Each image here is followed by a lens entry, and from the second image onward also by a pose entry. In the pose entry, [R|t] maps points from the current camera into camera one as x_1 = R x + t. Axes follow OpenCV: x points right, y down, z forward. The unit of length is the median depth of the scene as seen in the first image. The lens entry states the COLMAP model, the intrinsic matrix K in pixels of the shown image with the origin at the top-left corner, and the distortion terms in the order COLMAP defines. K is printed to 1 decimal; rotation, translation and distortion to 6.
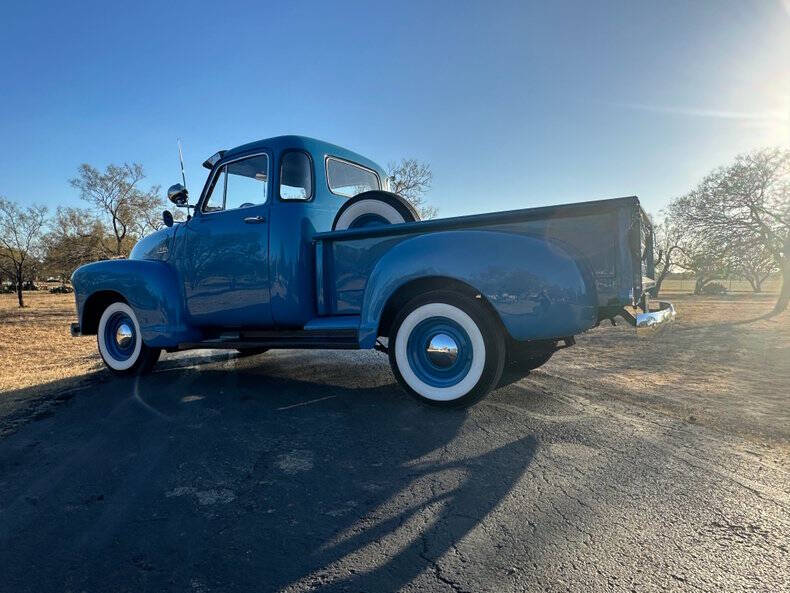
lens RADIAL K [[558.9, 0, 378.8], [0, 558.9, 302.6], [0, 0, 1]] dist [0.029051, -0.040291]
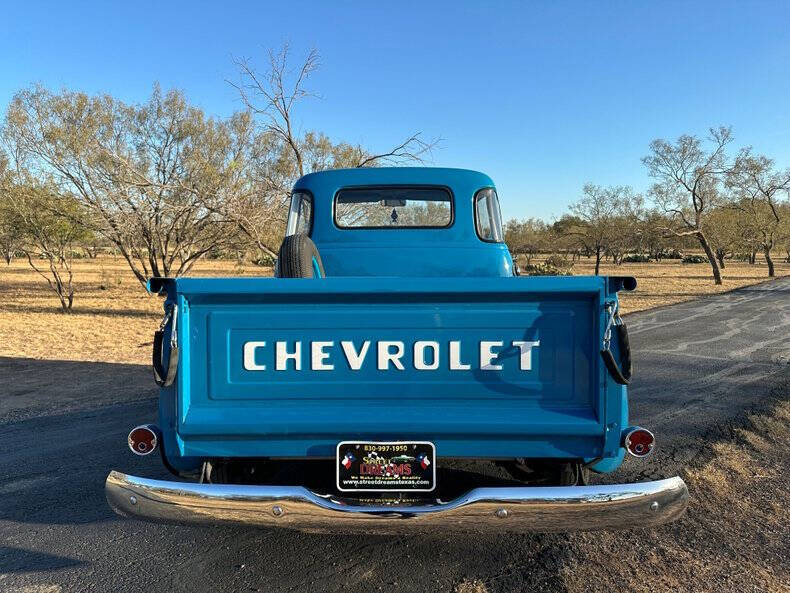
lens RADIAL K [[558.9, 0, 386.5], [0, 558.9, 291.1], [0, 0, 1]] dist [0.029051, -0.040291]
pose [[0.467498, 0.064933, -0.881606, 0.734498], [-0.025516, 0.997874, 0.059966, -0.144769], [0.883626, -0.005539, 0.468161, 0.603396]]
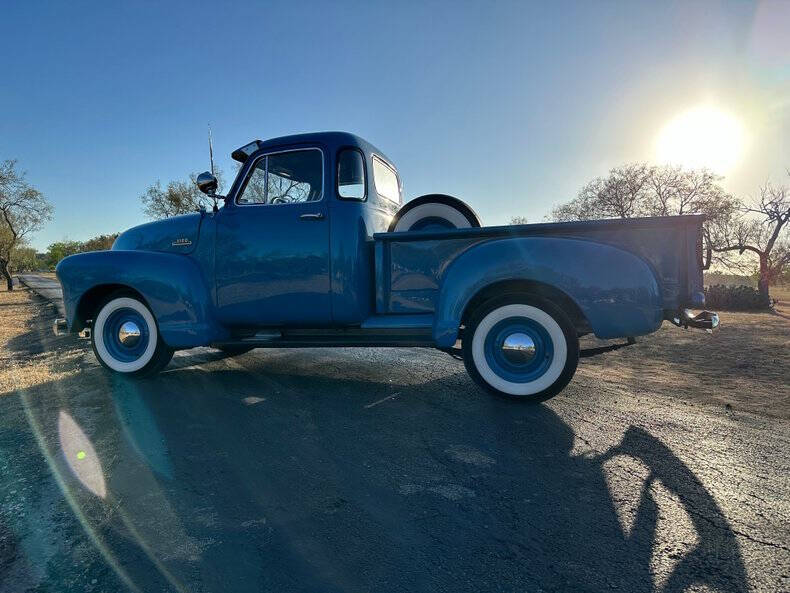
lens RADIAL K [[558.9, 0, 389.1], [0, 558.9, 307.1], [0, 0, 1]] dist [0.029051, -0.040291]
pose [[0.967536, 0.009055, 0.252573, -0.300912], [-0.013685, 0.999769, 0.016581, -0.006432], [-0.252364, -0.019499, 0.967436, 0.014829]]
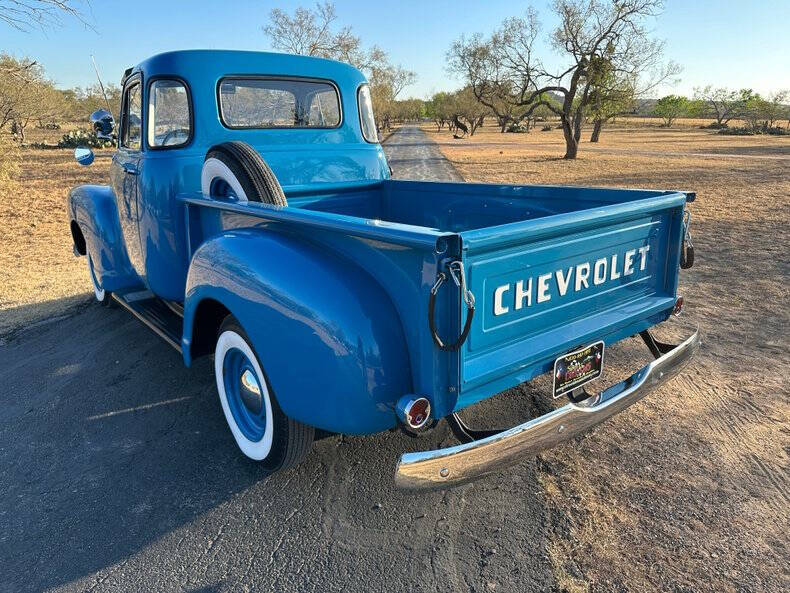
lens RADIAL K [[558.9, 0, 392.0], [0, 558.9, 298.1], [0, 0, 1]] dist [0.029051, -0.040291]
pose [[0.928086, 0.117746, -0.353259, 0.403247], [-0.016008, 0.960428, 0.278069, -0.183149], [0.372021, -0.252417, 0.893245, 0.321049]]
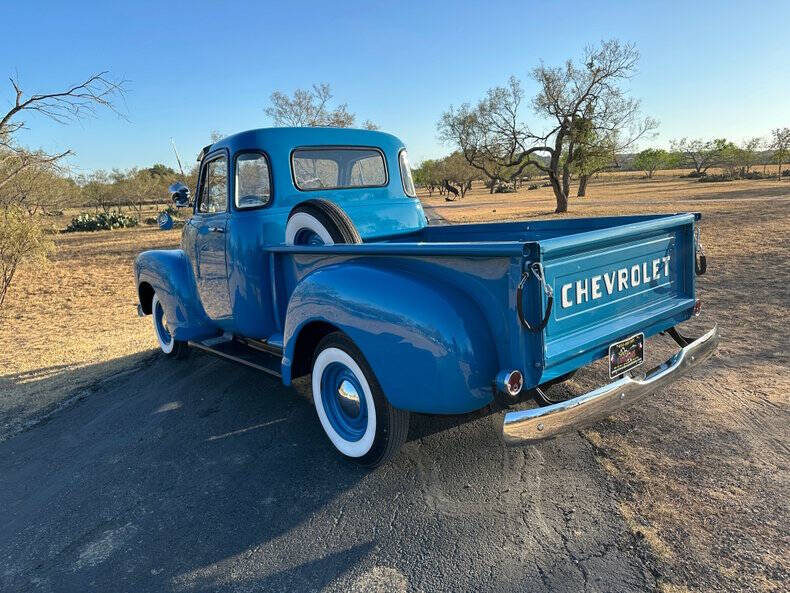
lens RADIAL K [[558.9, 0, 394.6], [0, 558.9, 299.3], [0, 0, 1]] dist [0.029051, -0.040291]
pose [[0.935020, 0.020653, -0.353993, 0.368728], [0.042520, 0.984569, 0.169753, -0.162570], [0.352036, -0.173774, 0.919714, 0.175861]]
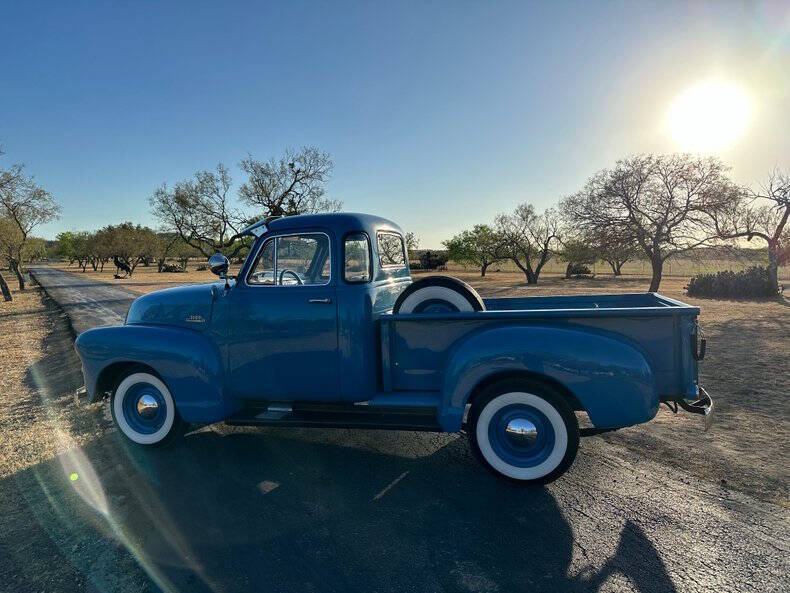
lens RADIAL K [[558.9, 0, 389.2], [0, 558.9, 300.7], [0, 0, 1]] dist [0.029051, -0.040291]
pose [[0.970711, -0.015272, 0.239765, -0.306673], [0.005143, 0.999070, 0.042812, -0.171489], [-0.240196, -0.040325, 0.969886, -0.014285]]
